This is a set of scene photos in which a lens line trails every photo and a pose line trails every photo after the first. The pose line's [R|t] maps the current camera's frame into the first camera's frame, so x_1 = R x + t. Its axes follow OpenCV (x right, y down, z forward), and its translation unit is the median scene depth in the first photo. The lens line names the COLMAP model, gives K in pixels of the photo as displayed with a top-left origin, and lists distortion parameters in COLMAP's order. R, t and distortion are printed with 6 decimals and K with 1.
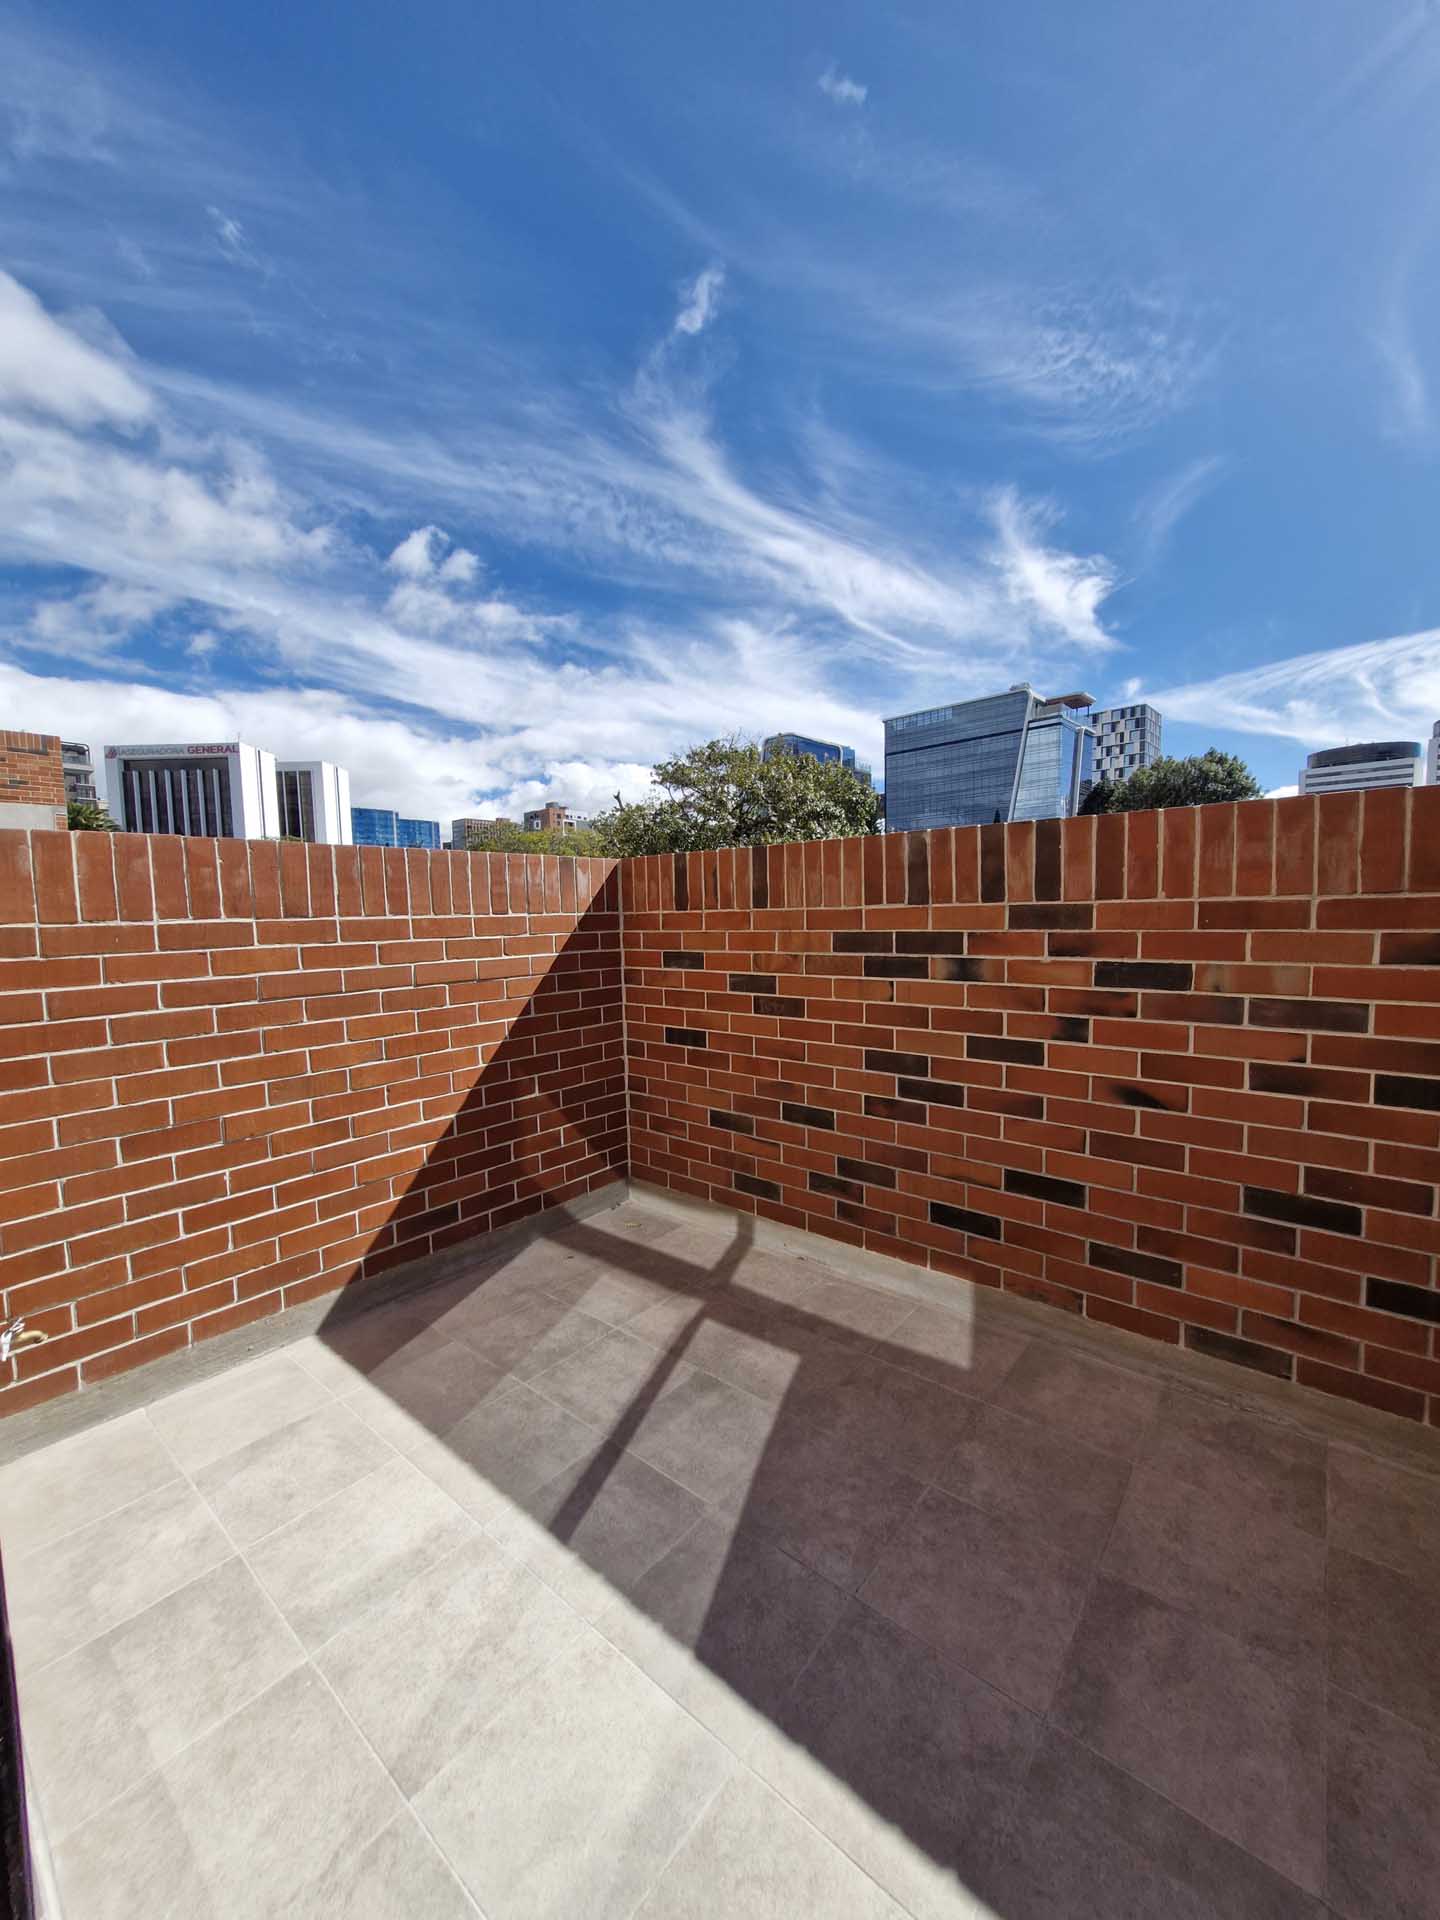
lens RADIAL K [[750.0, 0, 721.6], [0, 750.0, 962.9], [0, 0, 1]] dist [0.012599, -0.004033]
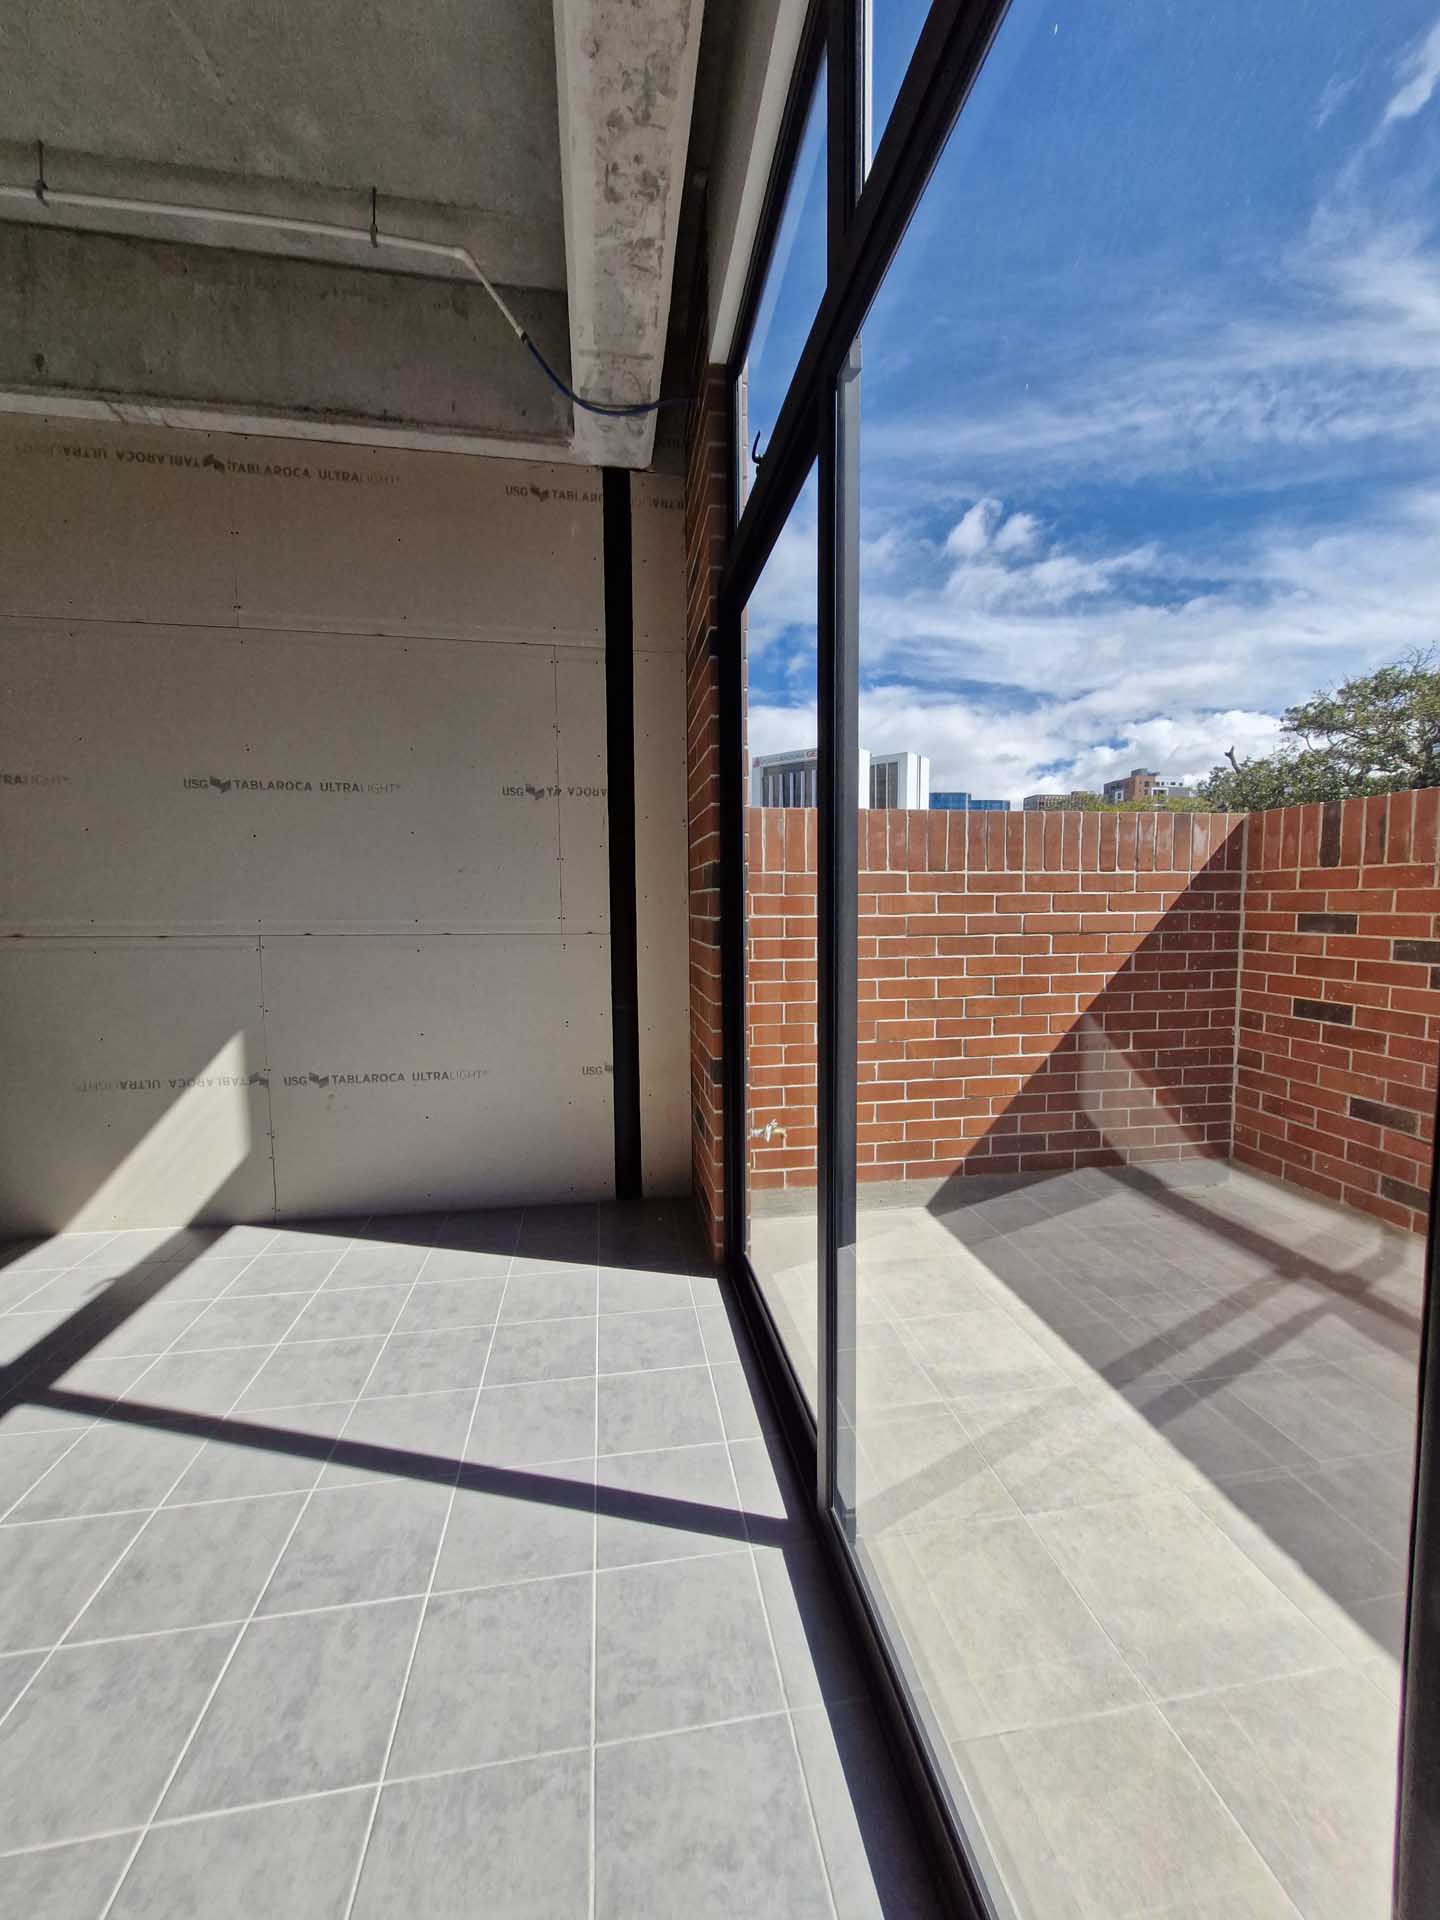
lens RADIAL K [[750.0, 0, 728.0], [0, 750.0, 972.0], [0, 0, 1]] dist [0.012599, -0.004033]
pose [[0.760070, 0.079948, -0.644905, -0.014398], [-0.054738, 0.996753, 0.059053, 0.047352], [0.647532, -0.009584, 0.761978, -0.151972]]
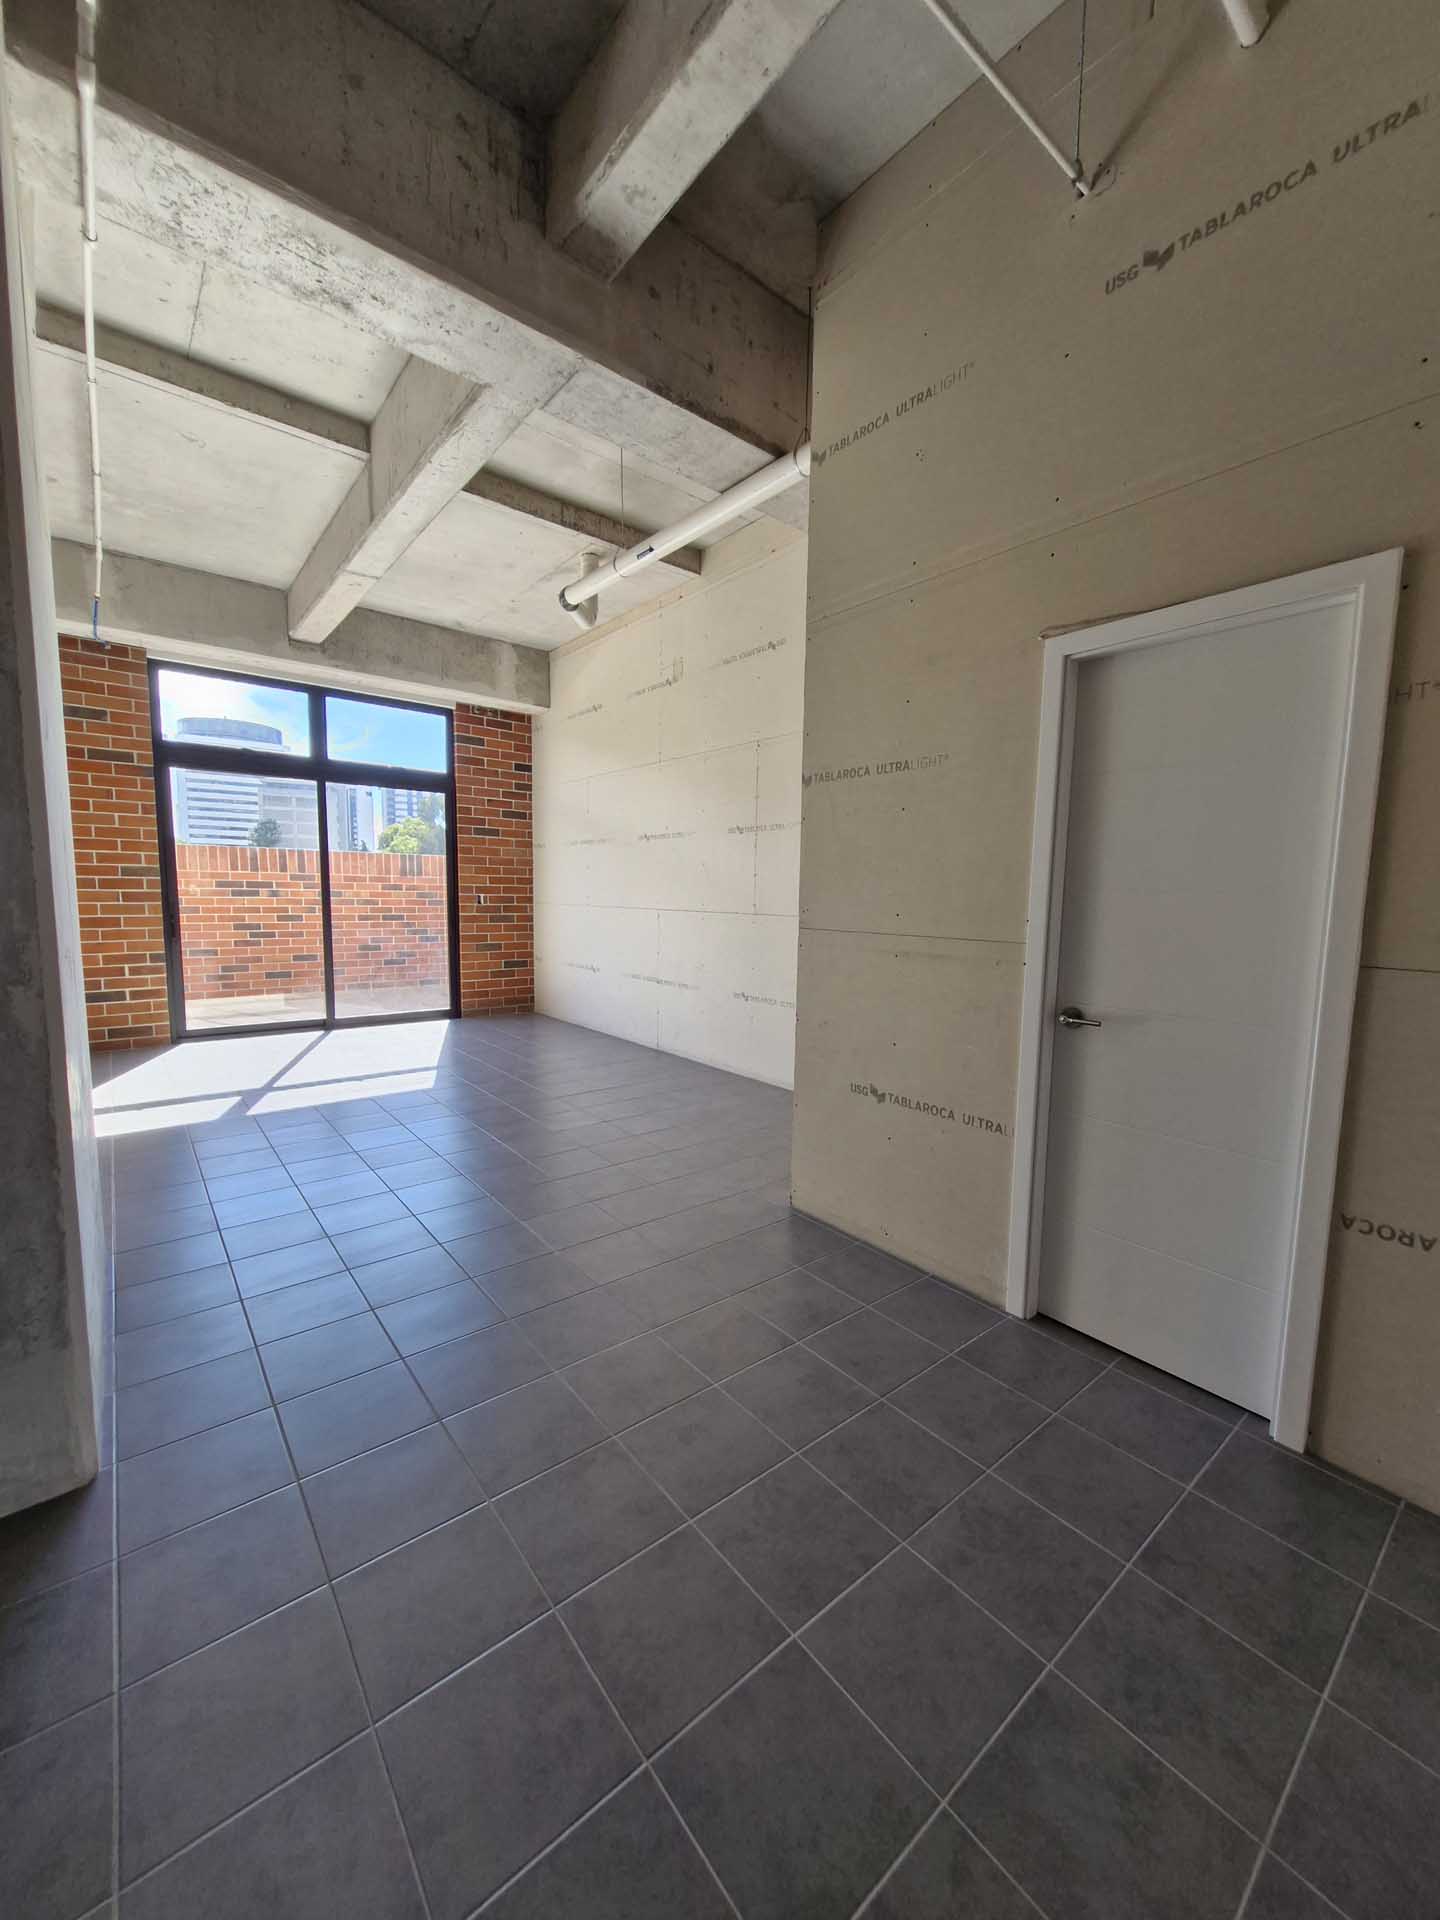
lens RADIAL K [[750.0, 0, 715.9], [0, 750.0, 971.0], [0, 0, 1]] dist [0.012599, -0.004033]
pose [[0.194600, -0.080182, 0.977600, -2.265238], [0.041895, 0.996423, 0.073386, 0.166400], [-0.979988, 0.026675, 0.197264, -1.326629]]
